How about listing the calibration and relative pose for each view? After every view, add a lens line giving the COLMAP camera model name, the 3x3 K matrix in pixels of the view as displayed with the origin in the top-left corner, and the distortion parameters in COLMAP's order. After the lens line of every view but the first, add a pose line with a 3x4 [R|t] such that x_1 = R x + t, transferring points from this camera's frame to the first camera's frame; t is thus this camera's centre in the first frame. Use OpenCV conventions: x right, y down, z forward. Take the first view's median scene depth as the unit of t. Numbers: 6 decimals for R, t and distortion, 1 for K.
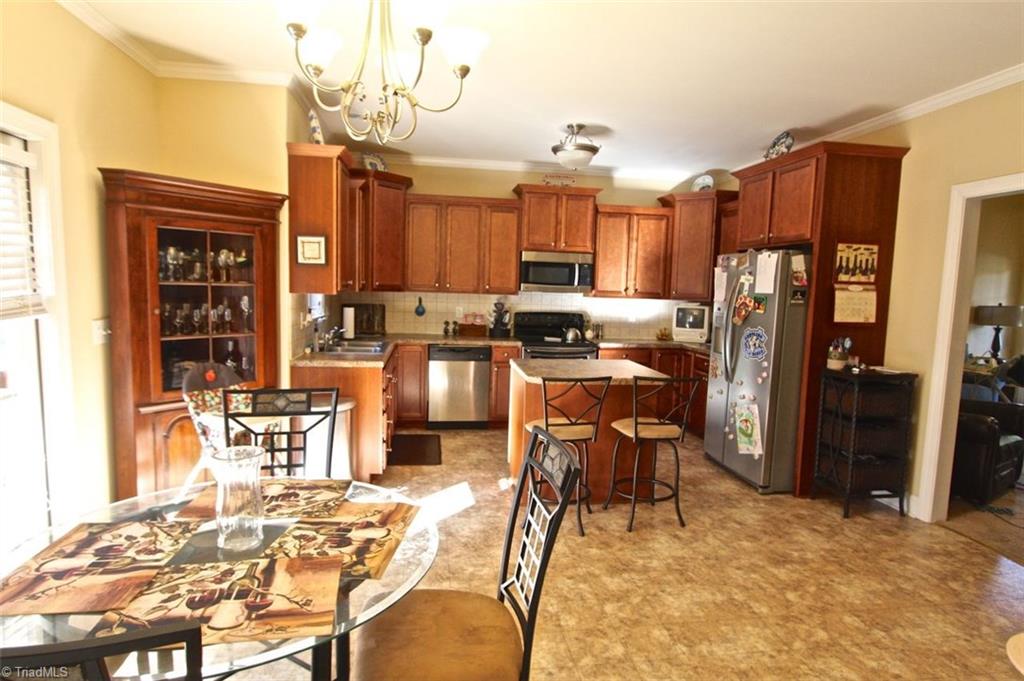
lens RADIAL K [[575.0, 0, 518.0], [0, 575.0, 341.0], [0, 0, 1]] dist [-0.005532, 0.000555]
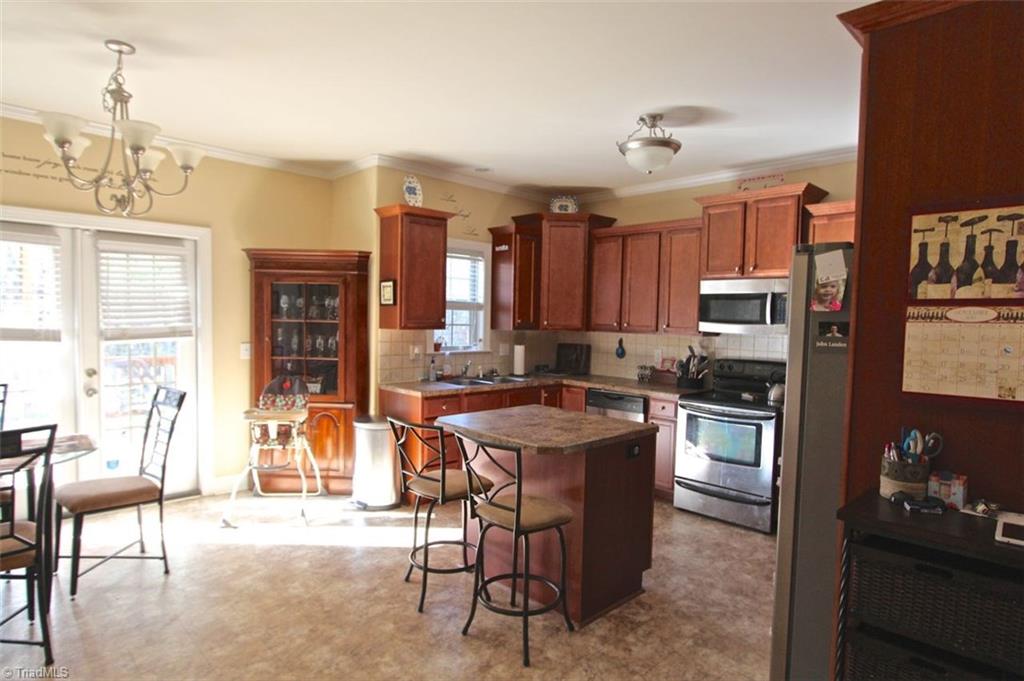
lens RADIAL K [[575.0, 0, 514.7], [0, 575.0, 341.9], [0, 0, 1]] dist [-0.005532, 0.000555]
pose [[0.578768, 0.015995, -0.815335, 0.737842], [-0.083301, 0.995737, -0.039597, -0.028620], [0.811227, 0.090836, 0.577633, 0.496930]]
